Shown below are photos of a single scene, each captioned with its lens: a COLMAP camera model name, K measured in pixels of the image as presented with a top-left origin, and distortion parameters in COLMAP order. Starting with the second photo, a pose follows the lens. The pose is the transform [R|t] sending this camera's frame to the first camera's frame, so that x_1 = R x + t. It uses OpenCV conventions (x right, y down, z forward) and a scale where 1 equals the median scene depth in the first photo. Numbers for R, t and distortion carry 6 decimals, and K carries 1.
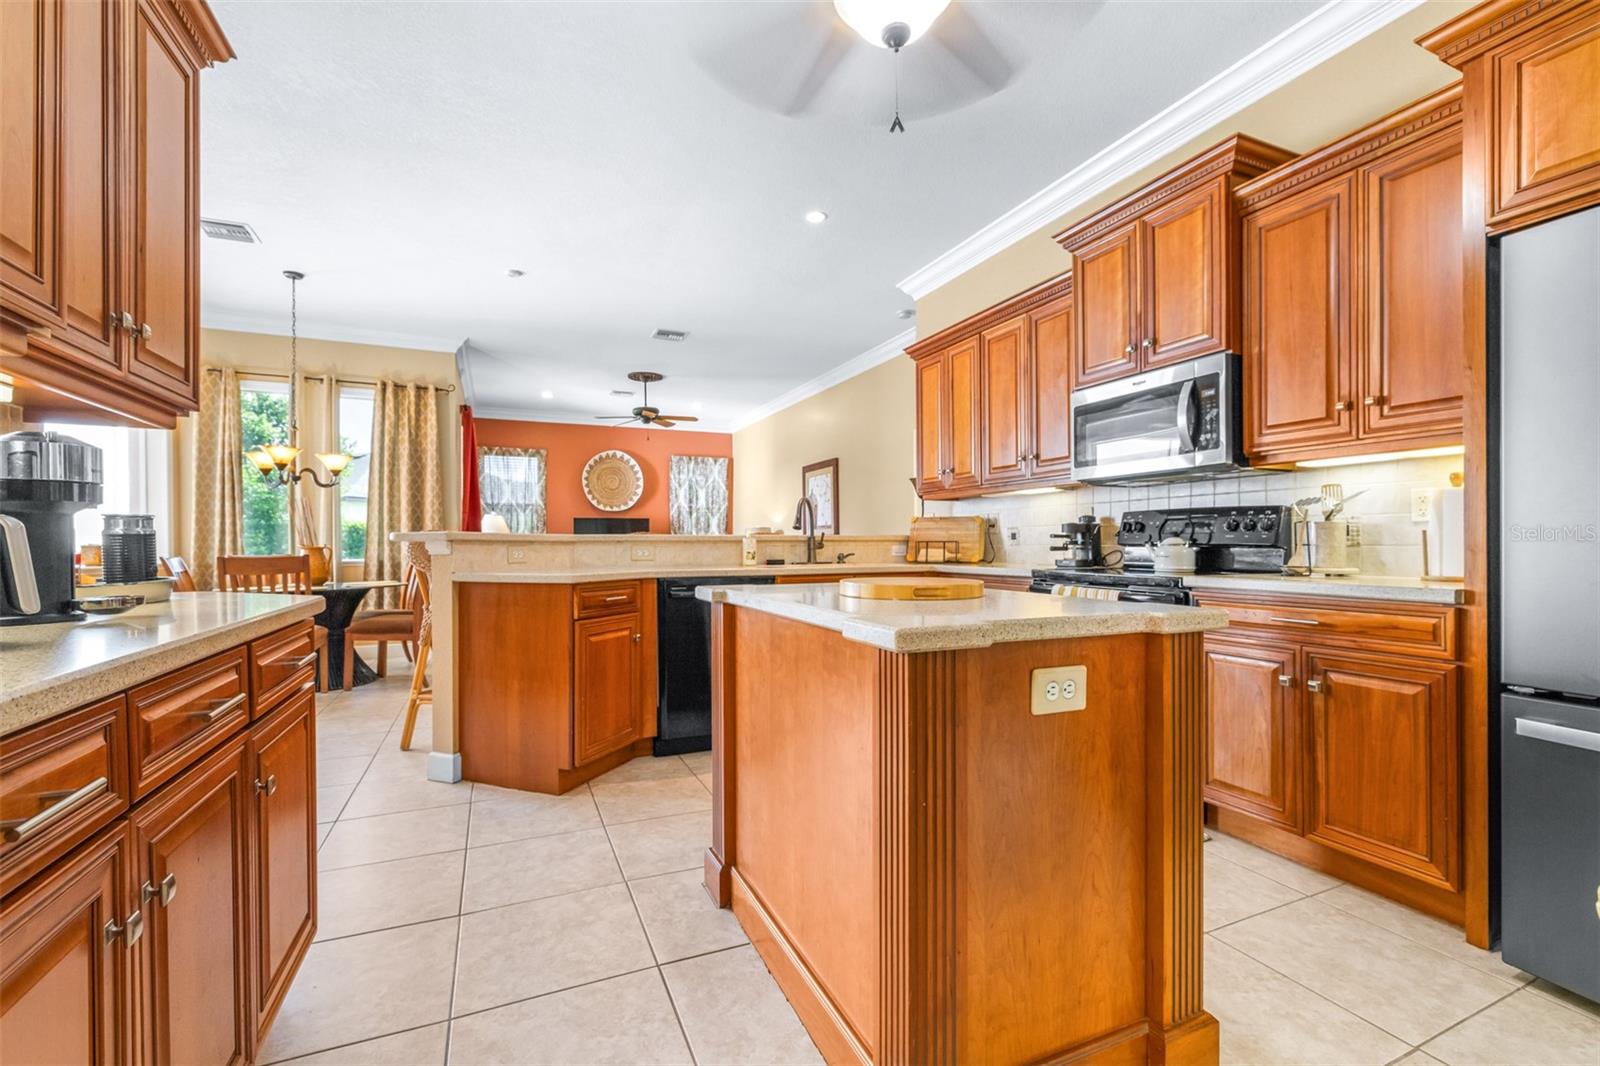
lens RADIAL K [[684.4, 0, 801.5], [0, 684.4, 535.8], [0, 0, 1]] dist [0.000097, -0.000578]
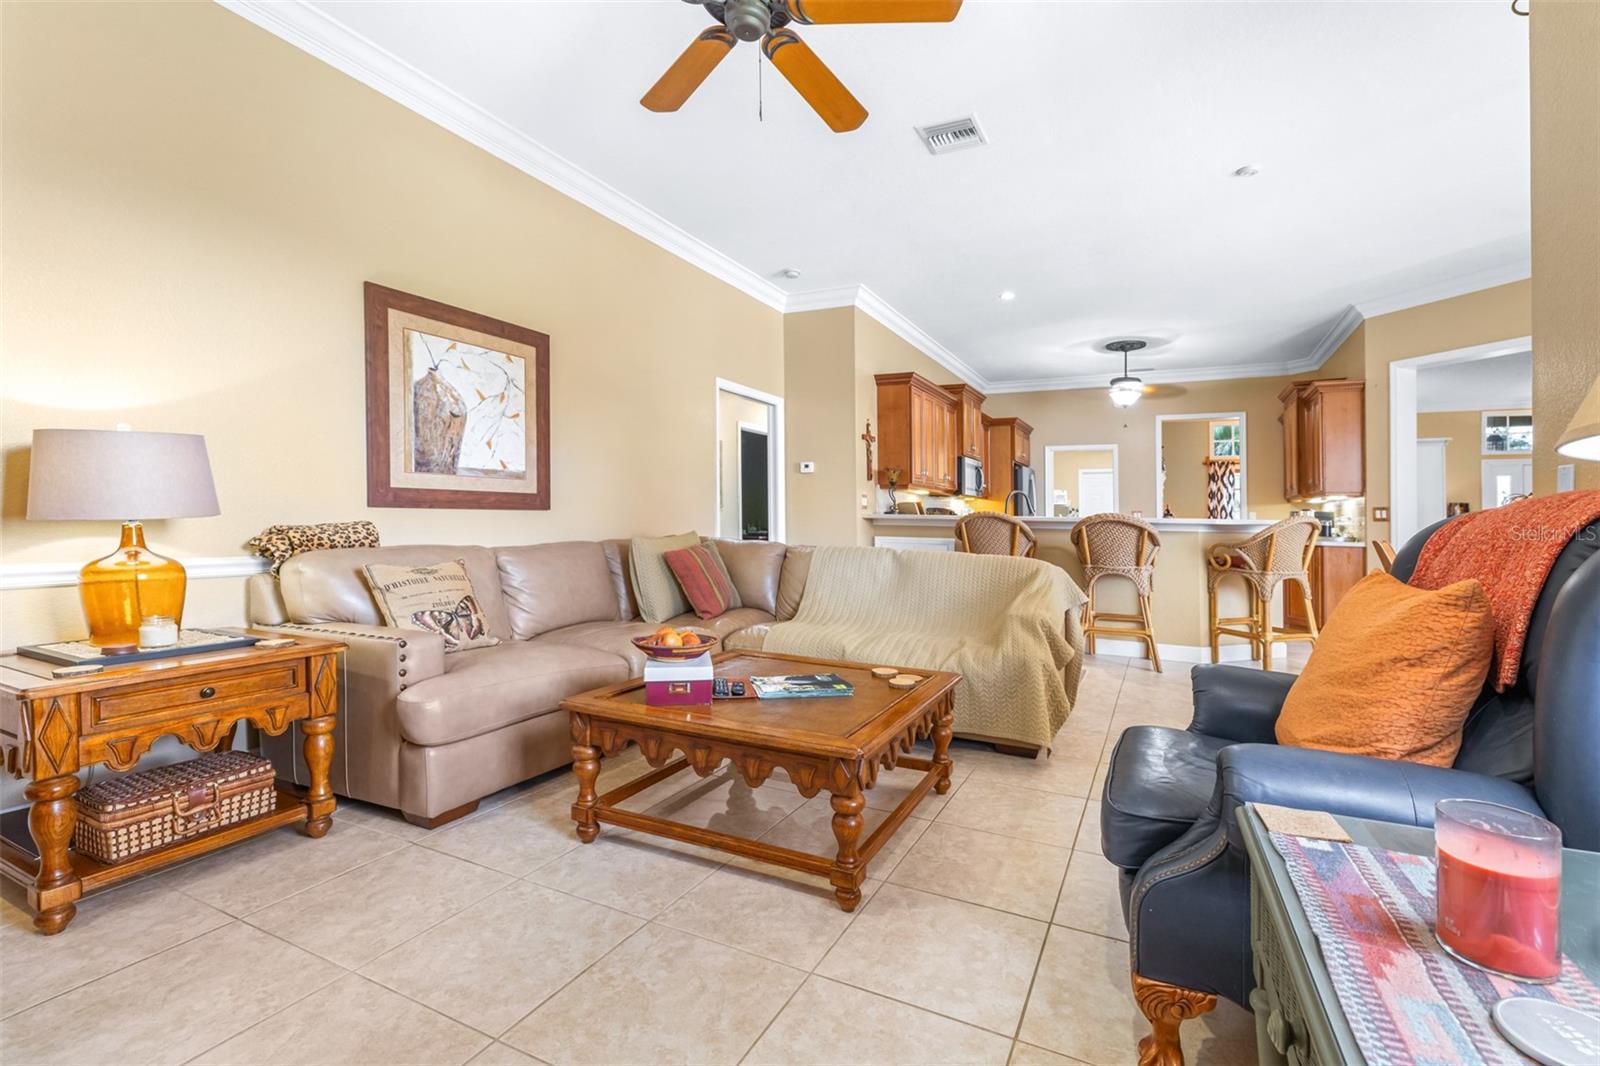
lens RADIAL K [[684.4, 0, 828.7], [0, 684.4, 488.8], [0, 0, 1]] dist [0.000097, -0.000578]
pose [[-0.634523, 0.025012, 0.772499, -0.548162], [-0.025299, 0.998269, -0.053103, 0.017429], [-0.772490, -0.053239, -0.632792, 1.414564]]
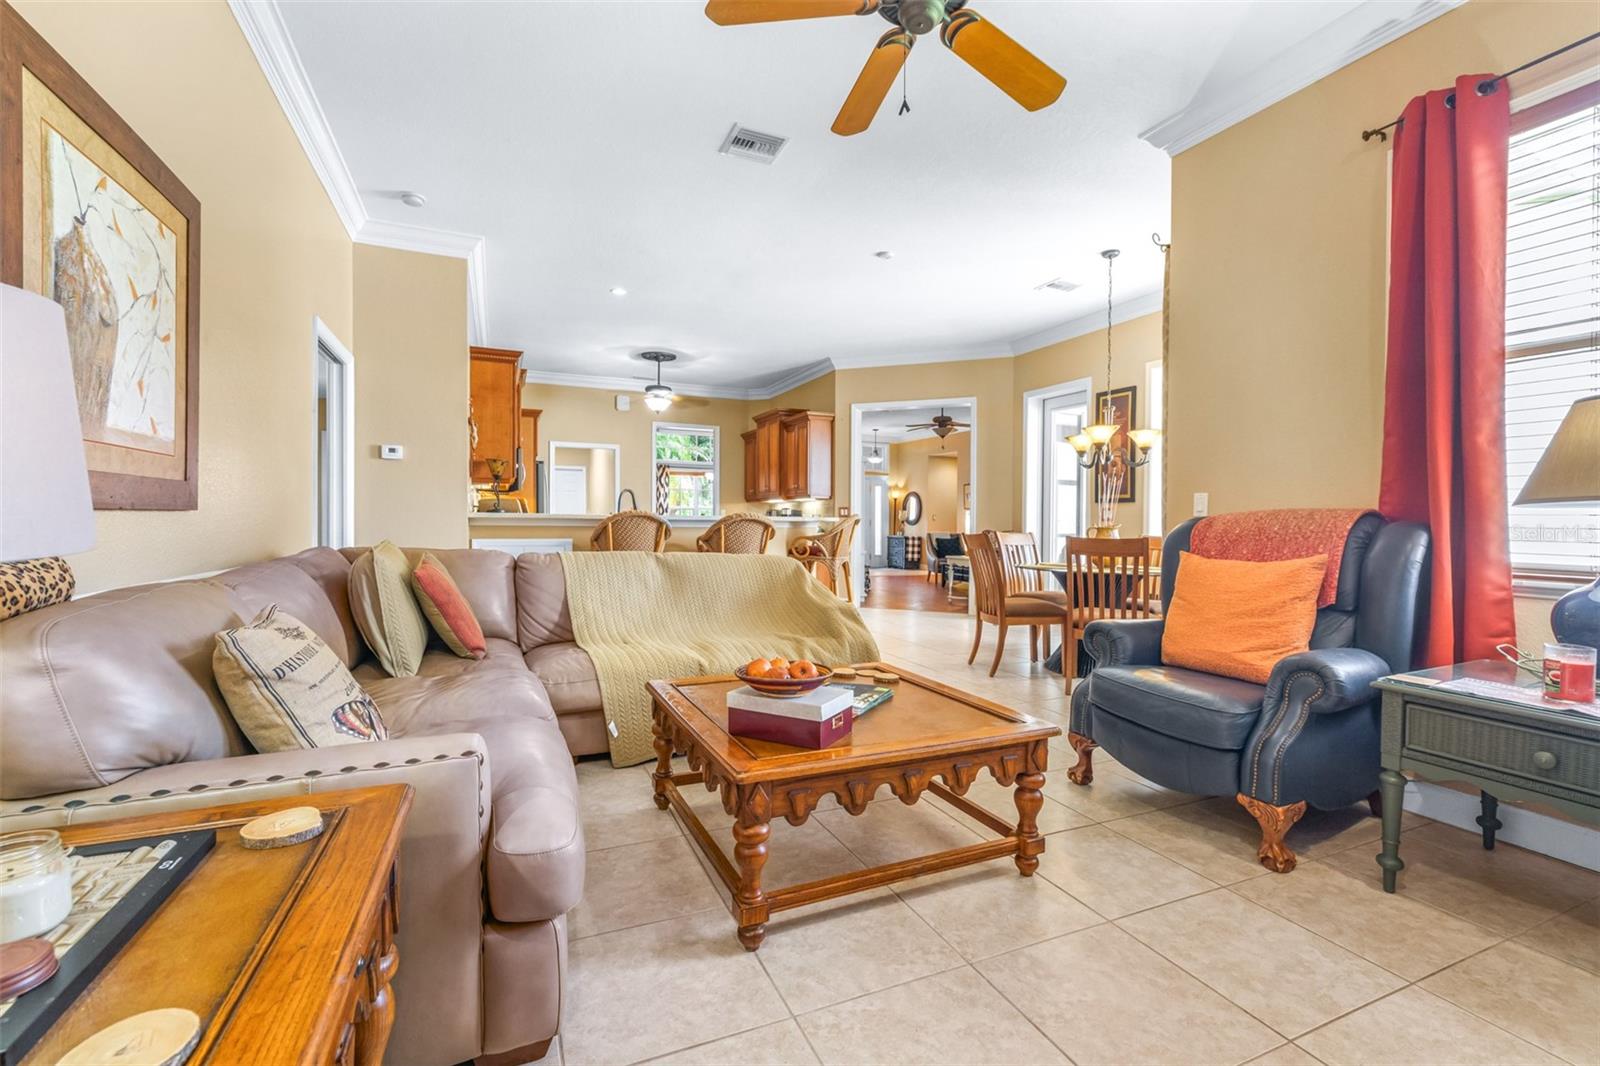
lens RADIAL K [[684.4, 0, 764.8], [0, 684.4, 494.2], [0, 0, 1]] dist [0.000097, -0.000578]
pose [[-0.998656, -0.007002, 0.051345, -0.233097], [-0.009573, 0.998703, -0.050005, 0.016498], [-0.050928, -0.050430, -0.997428, 1.548937]]
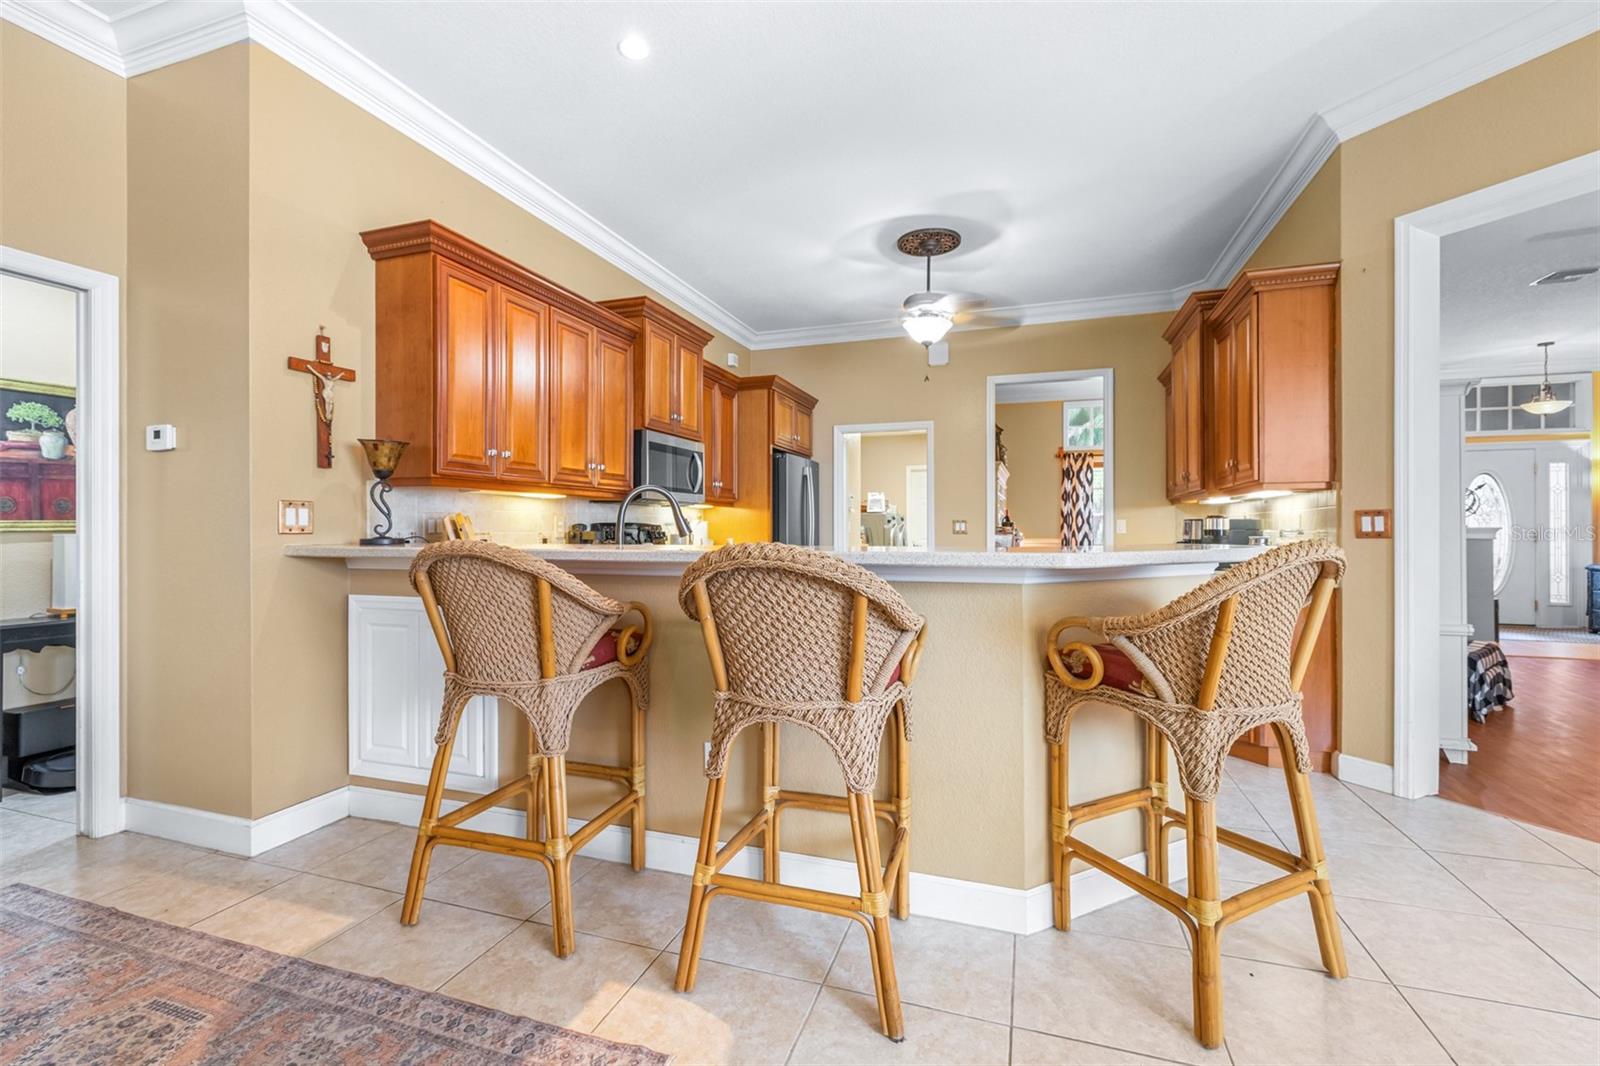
lens RADIAL K [[684.4, 0, 805.0], [0, 684.4, 528.4], [0, 0, 1]] dist [0.000097, -0.000578]
pose [[-0.737965, 0.003282, 0.674832, -0.343467], [-0.004140, 0.999947, -0.009391, -0.006391], [-0.674827, -0.009724, -0.737912, 0.877812]]
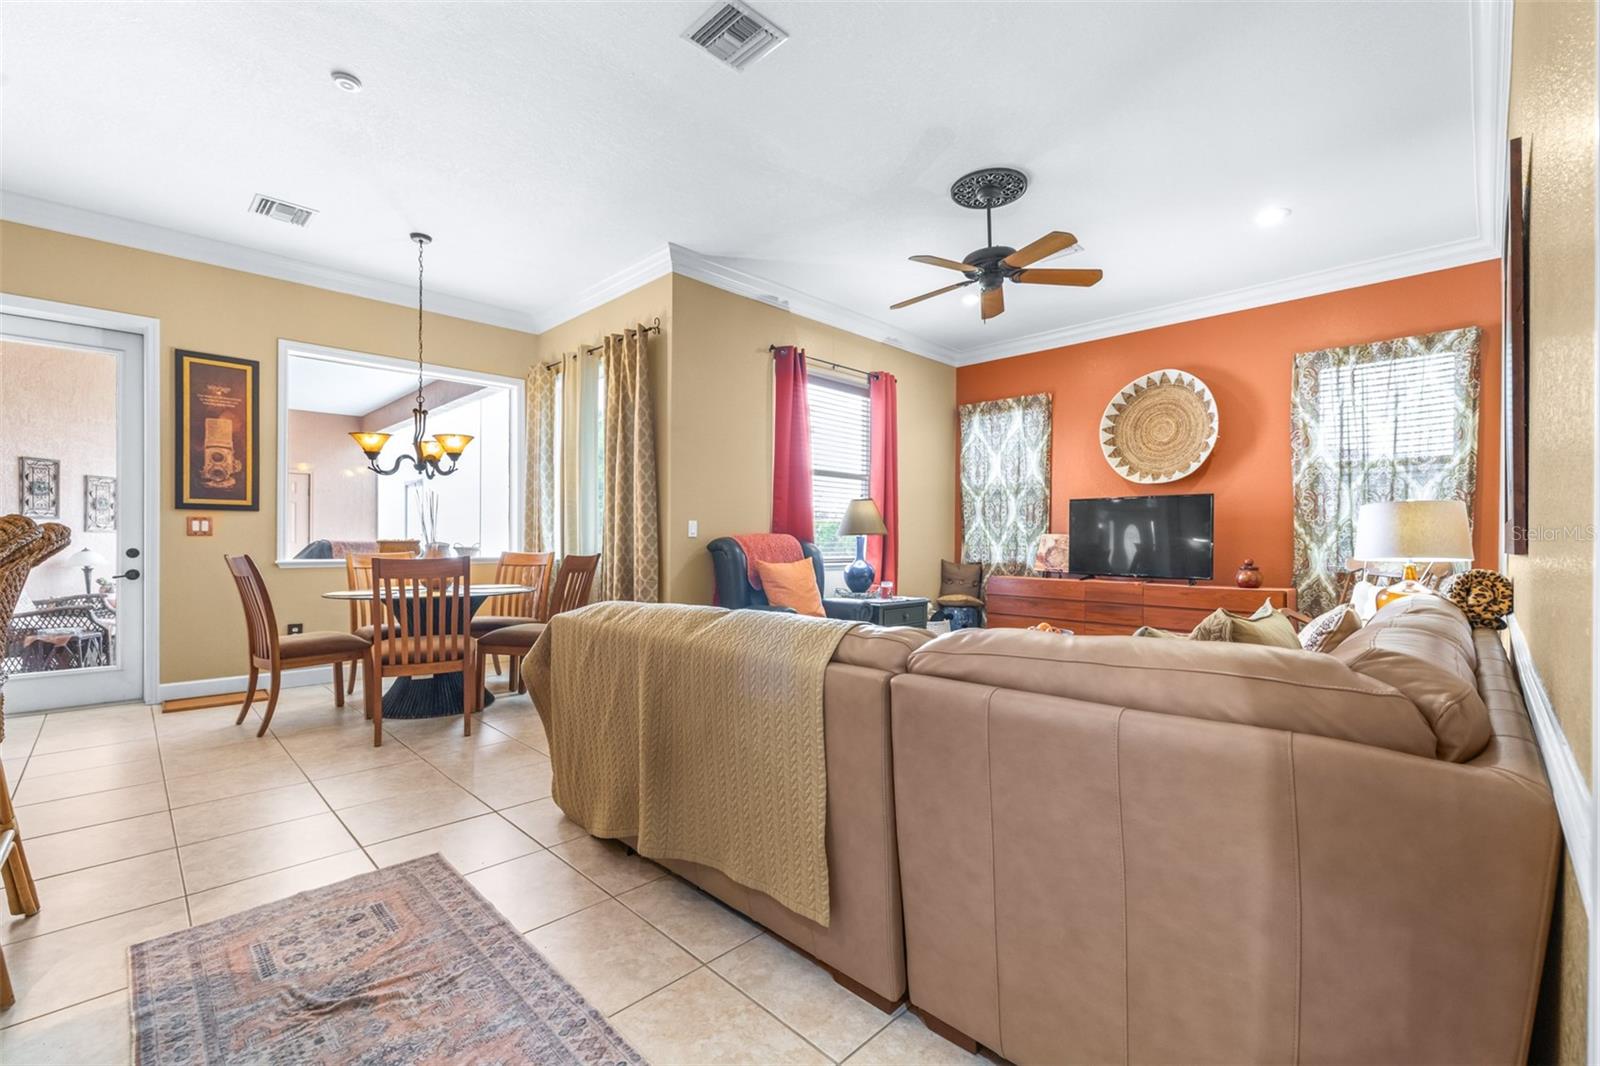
lens RADIAL K [[684.4, 0, 791.7], [0, 684.4, 543.8], [0, 0, 1]] dist [0.000097, -0.000578]
pose [[0.353702, 0.015190, -0.935235, 0.207232], [0.003359, 0.999841, 0.017510, 0.000659], [0.935352, -0.009335, 0.353595, 0.893142]]
